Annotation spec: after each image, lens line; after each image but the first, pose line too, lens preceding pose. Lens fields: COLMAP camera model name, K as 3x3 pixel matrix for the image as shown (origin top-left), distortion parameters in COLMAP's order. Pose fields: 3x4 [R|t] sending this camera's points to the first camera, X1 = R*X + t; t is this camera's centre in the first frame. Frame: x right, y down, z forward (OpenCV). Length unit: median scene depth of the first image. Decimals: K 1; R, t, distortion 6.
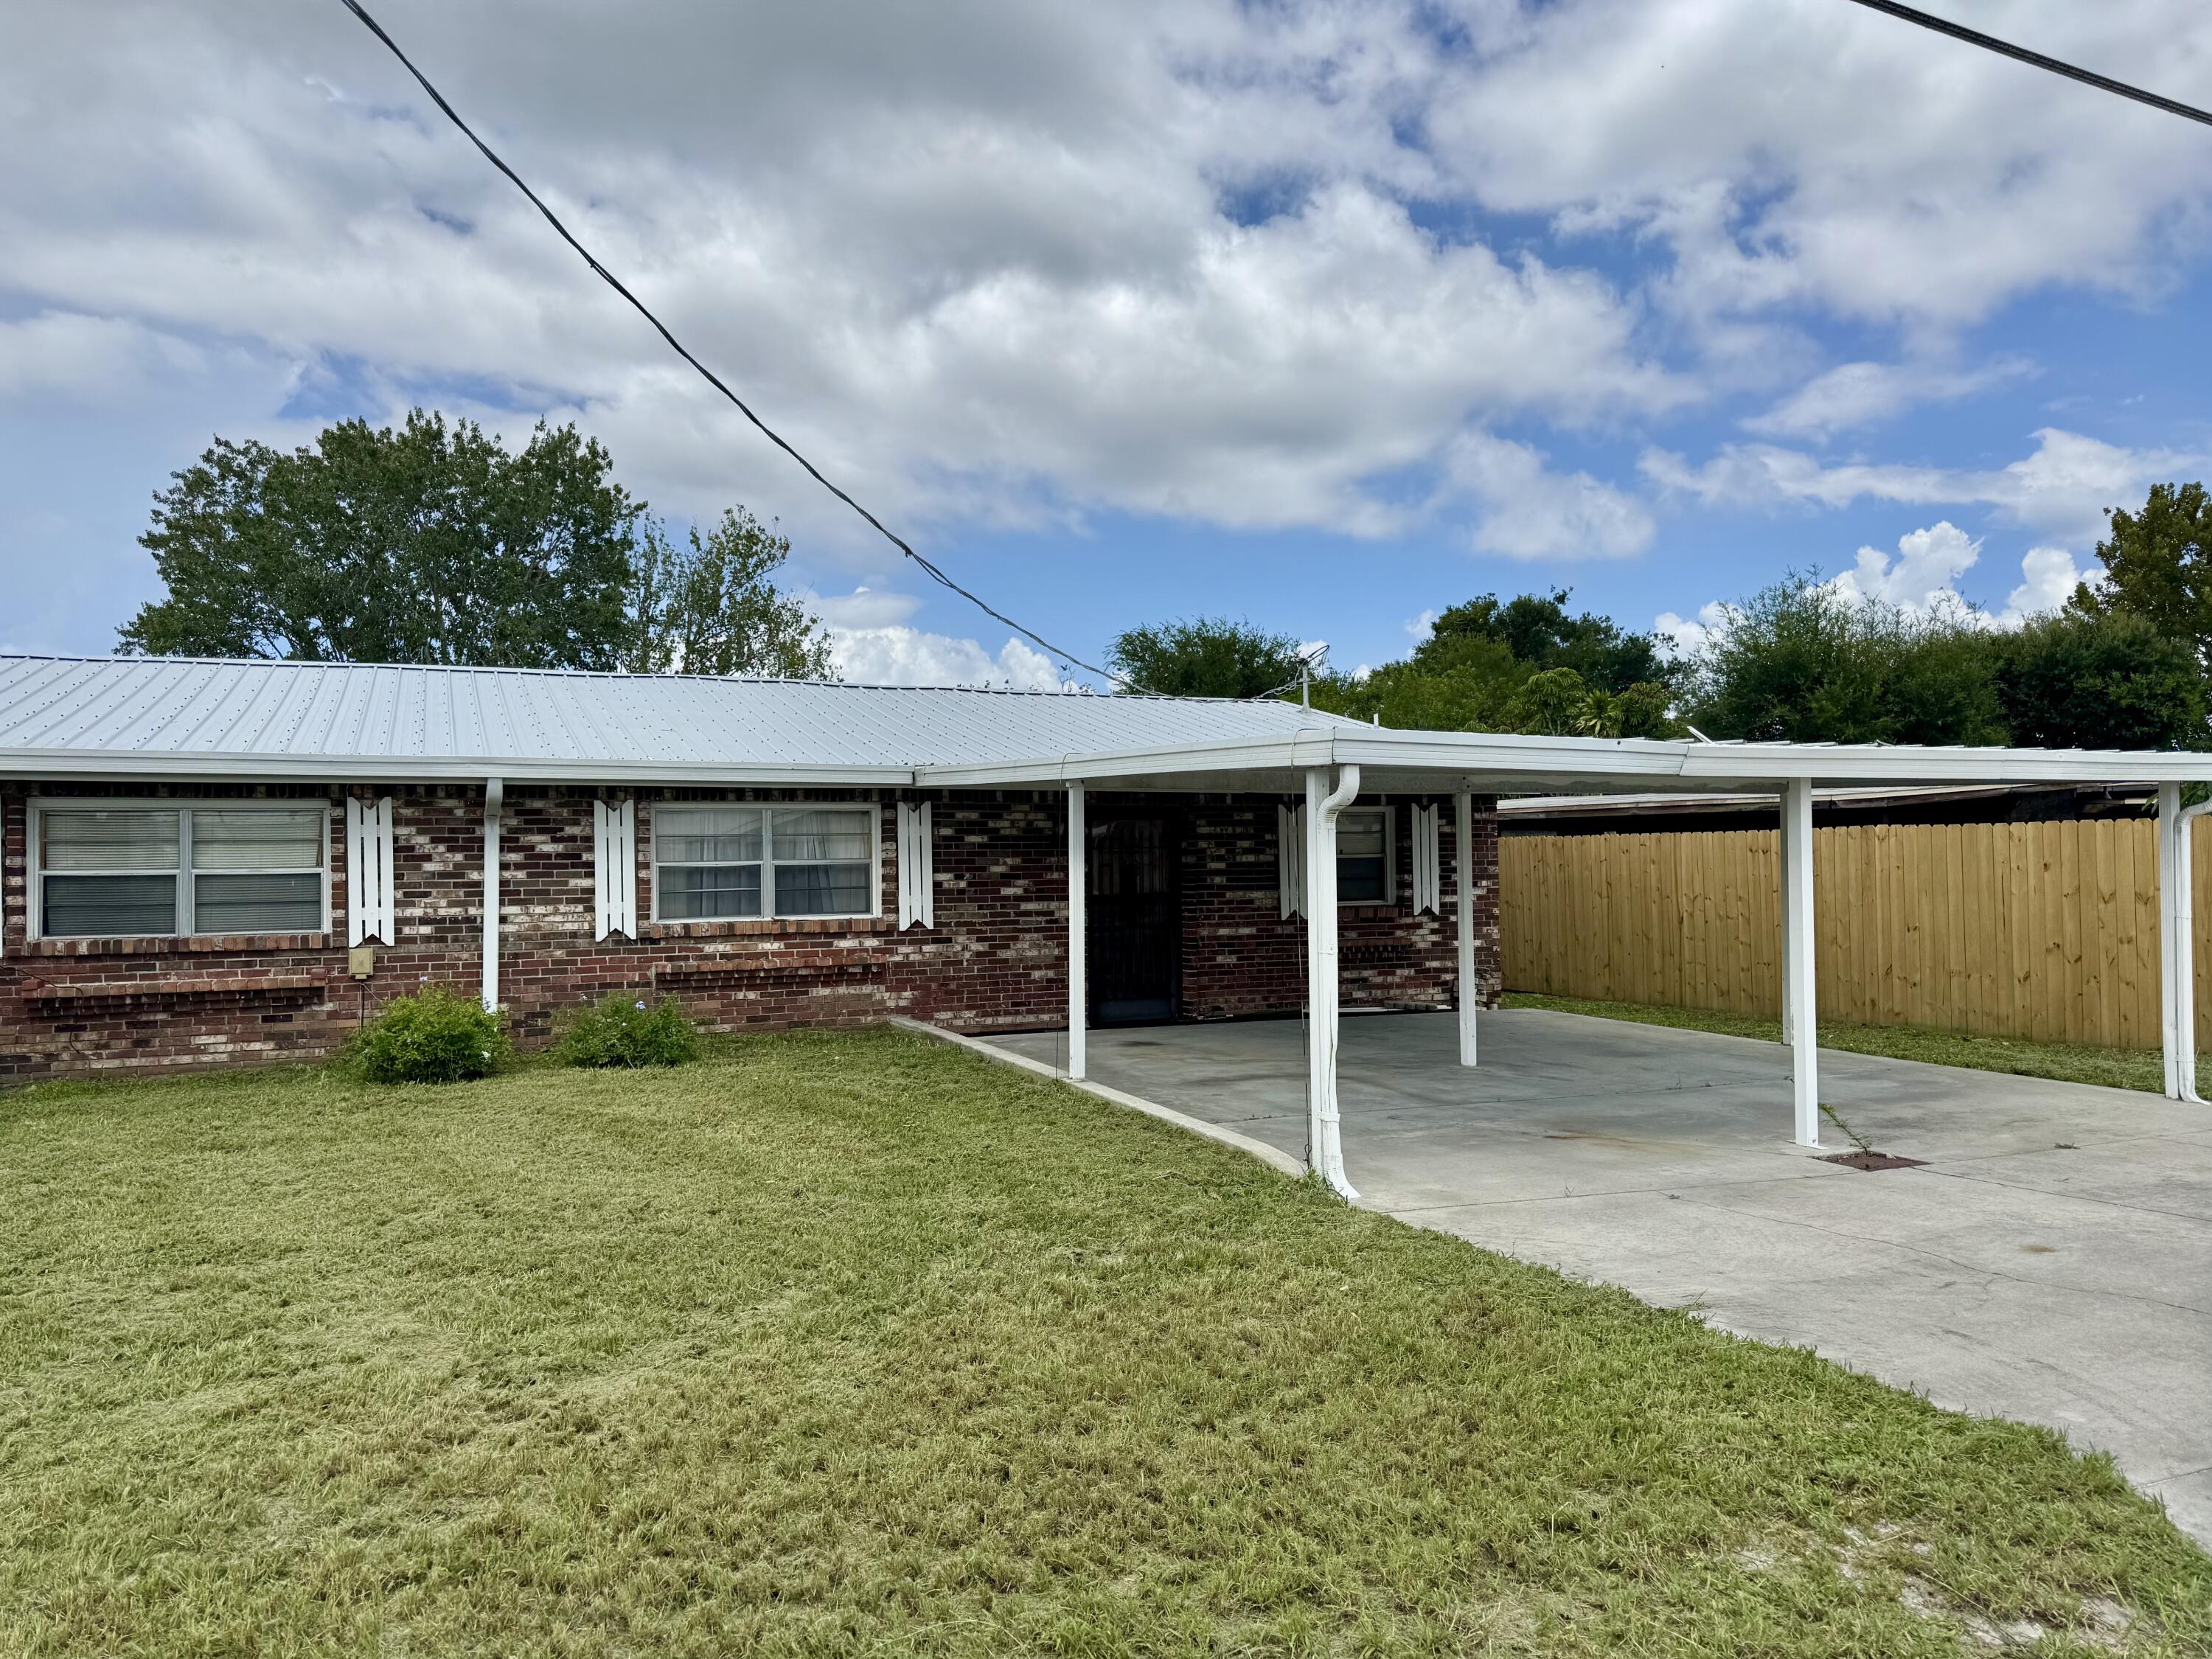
lens RADIAL K [[1476.4, 0, 1106.0], [0, 1476.4, 829.5], [0, 0, 1]] dist [0.123241, -0.210330]
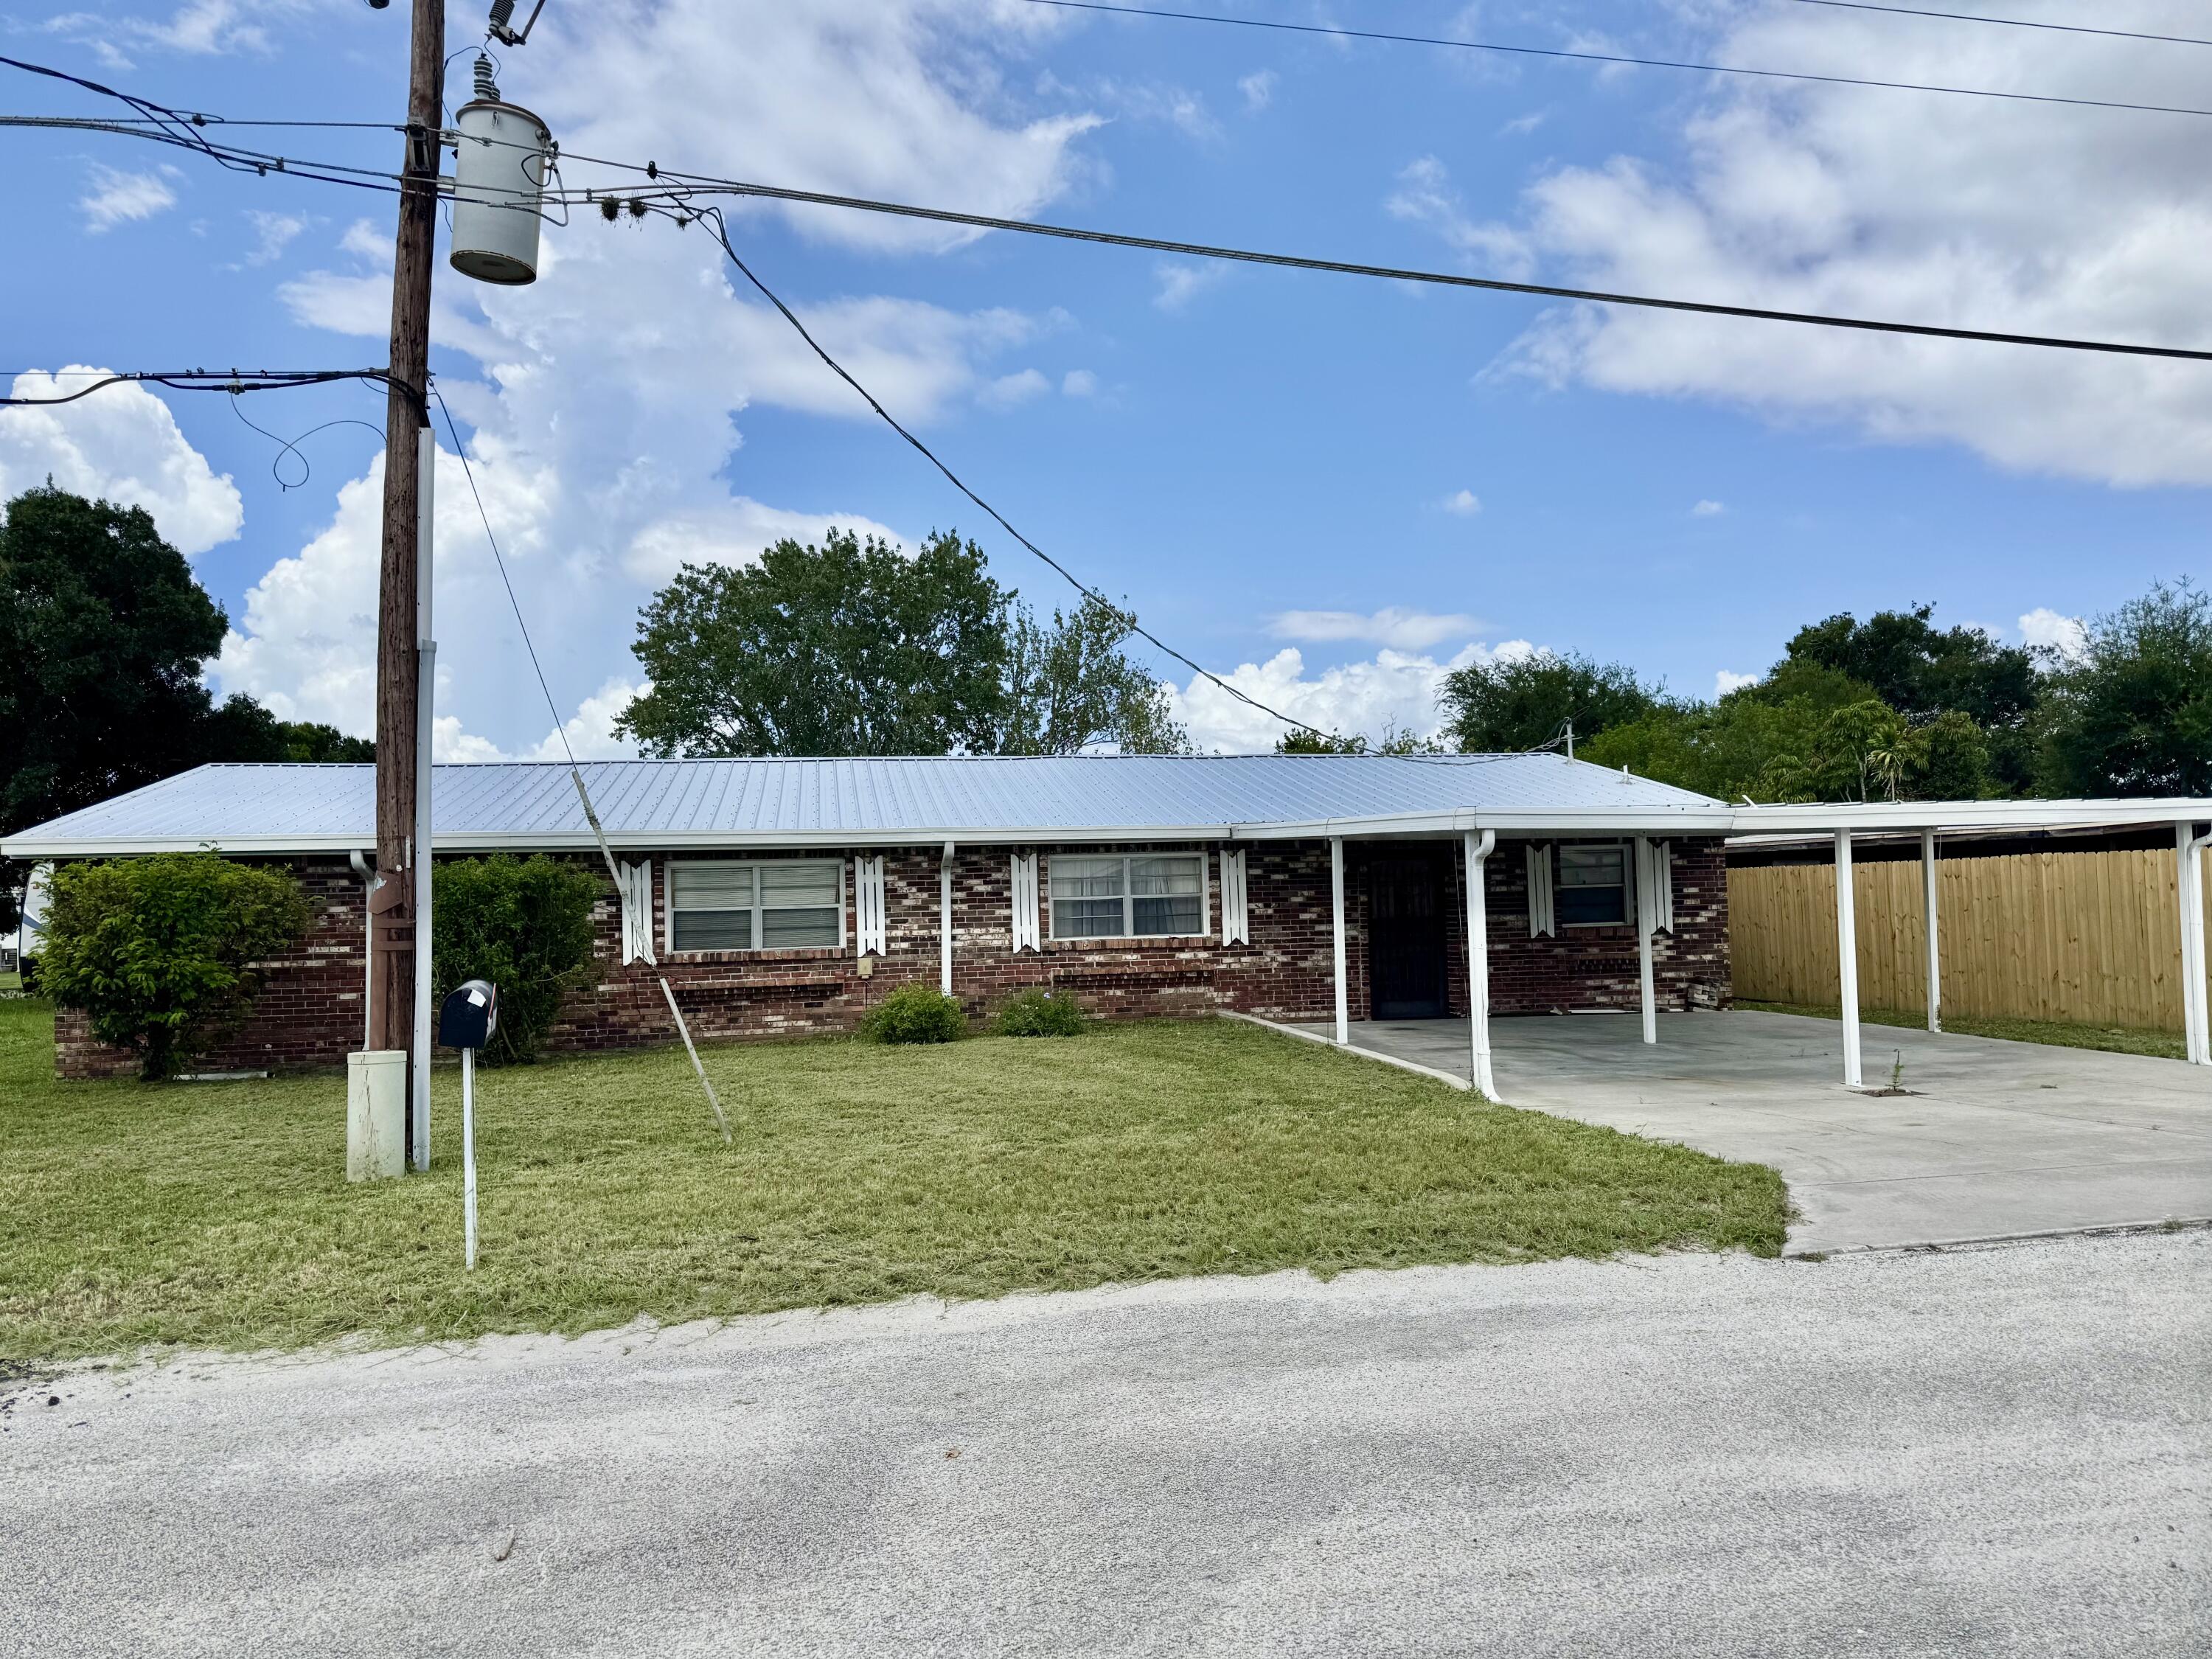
lens RADIAL K [[1540.3, 0, 1106.0], [0, 1540.3, 829.5], [0, 0, 1]] dist [0.091236, -0.118357]
pose [[0.973146, -0.023858, -0.228949, 0.080882], [0.018777, 0.999527, -0.024349, -0.005559], [0.229422, 0.019396, 0.973134, -0.394677]]
